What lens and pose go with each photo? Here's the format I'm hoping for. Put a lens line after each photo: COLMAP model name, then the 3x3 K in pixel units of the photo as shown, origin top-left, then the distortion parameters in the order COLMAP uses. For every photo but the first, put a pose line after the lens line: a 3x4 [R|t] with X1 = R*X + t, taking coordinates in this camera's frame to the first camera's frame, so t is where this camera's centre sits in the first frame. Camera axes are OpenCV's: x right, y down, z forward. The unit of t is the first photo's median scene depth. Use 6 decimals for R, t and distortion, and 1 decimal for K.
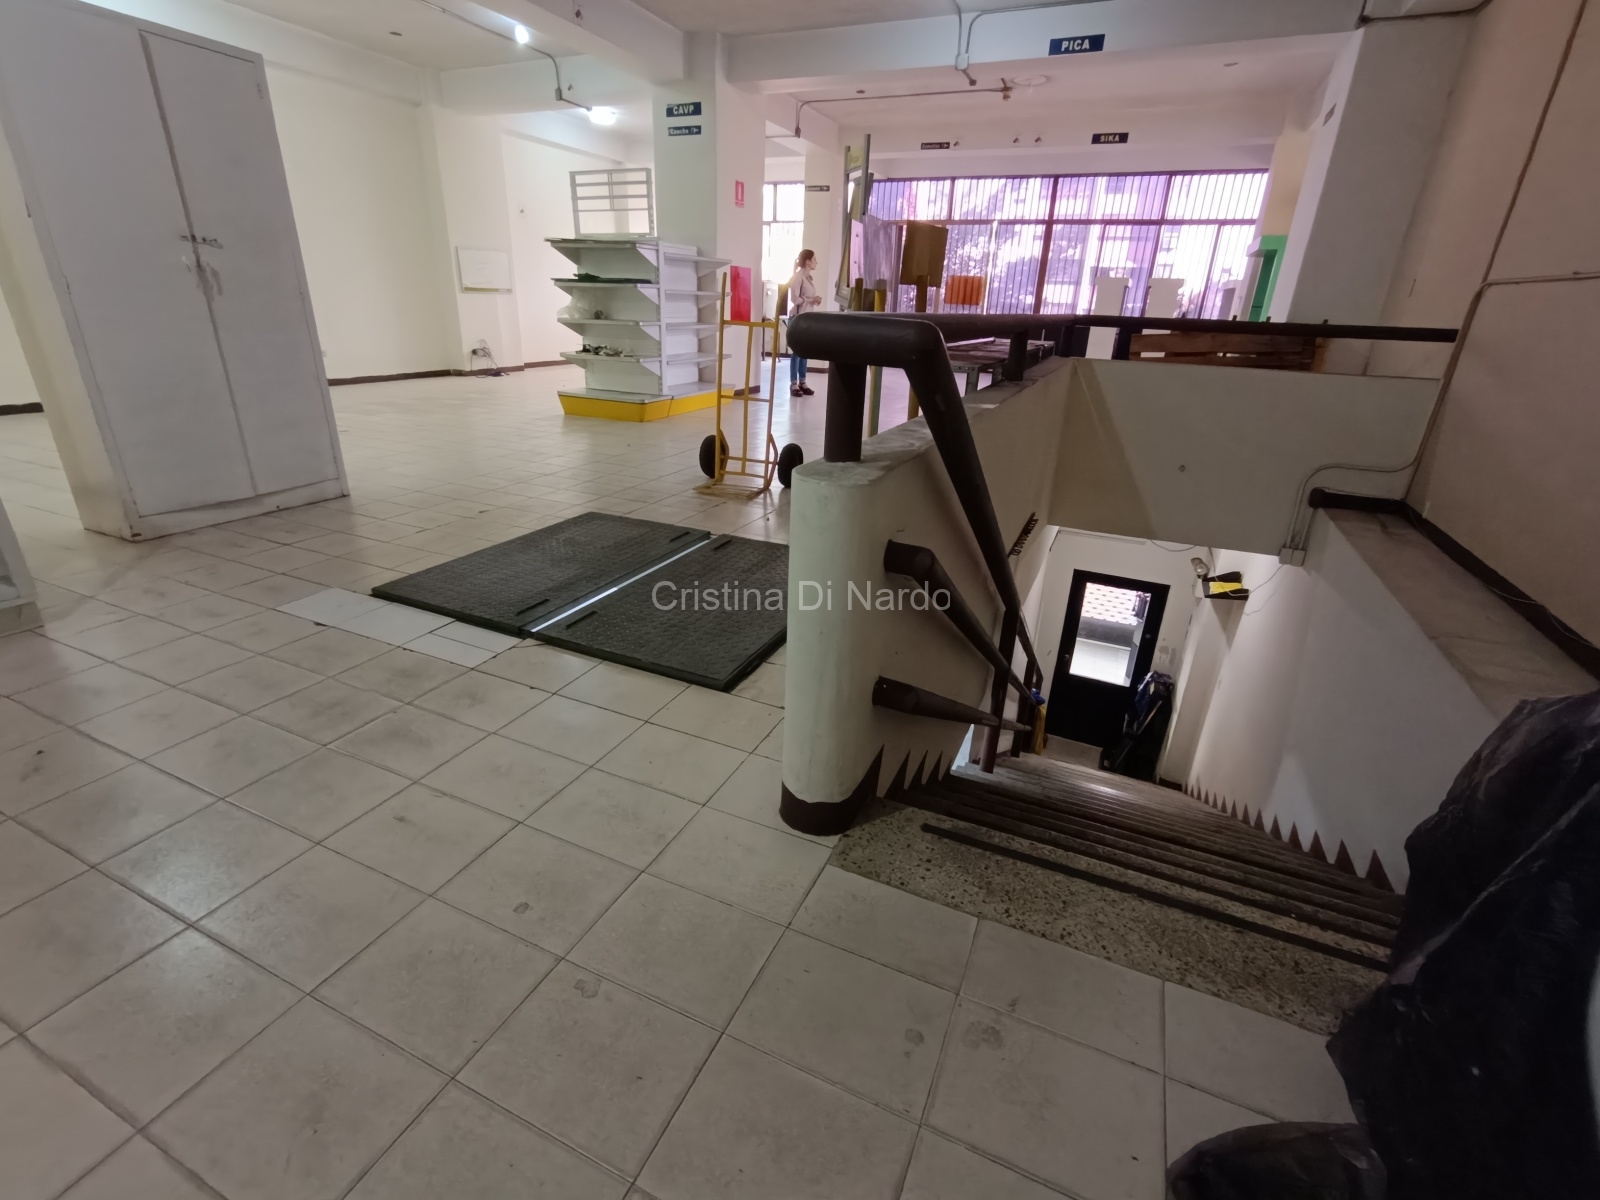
lens RADIAL K [[726.2, 0, 798.5], [0, 726.2, 595.6], [0, 0, 1]] dist [-0.002920, 0.004720]
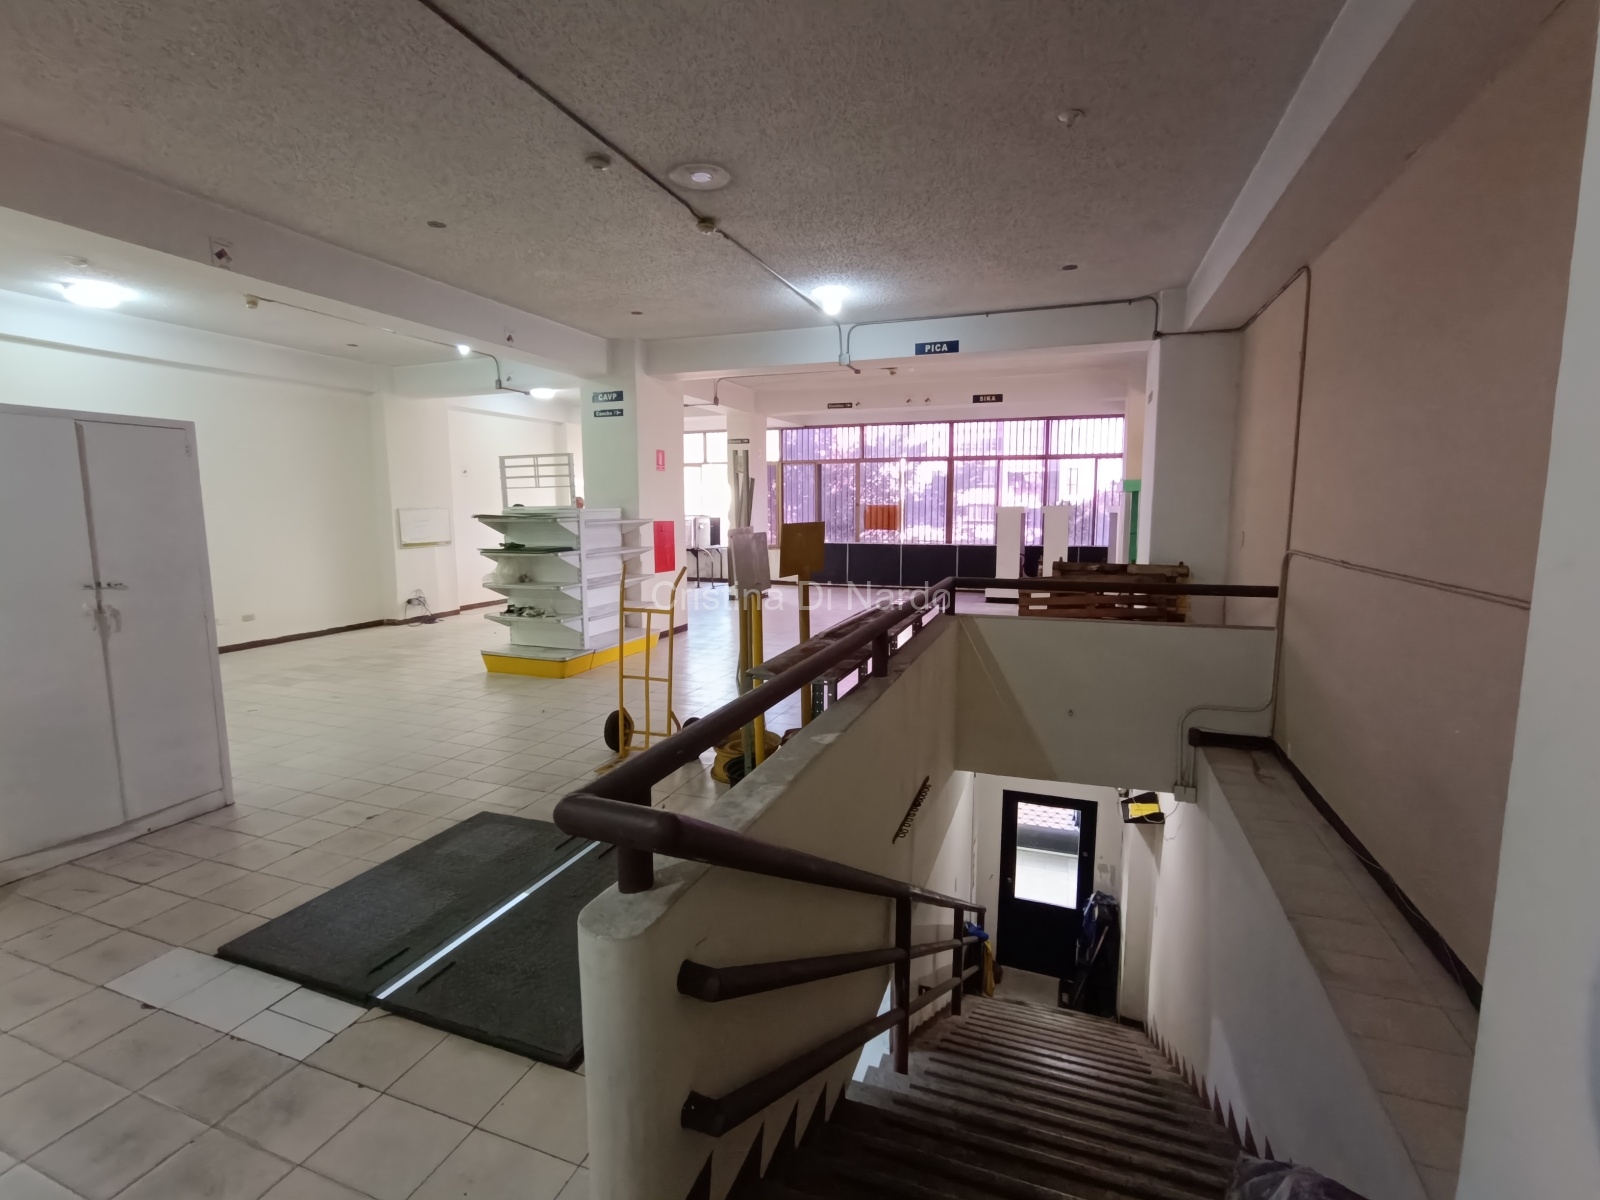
lens RADIAL K [[727.4, 0, 800.0], [0, 727.4, 600.0], [0, 0, 1]] dist [-0.001299, 0.001376]
pose [[0.996728, -0.048984, 0.064293, 0.060594], [0.063525, 0.966571, -0.248407, -0.075225], [-0.049976, 0.251678, 0.966520, -0.034939]]
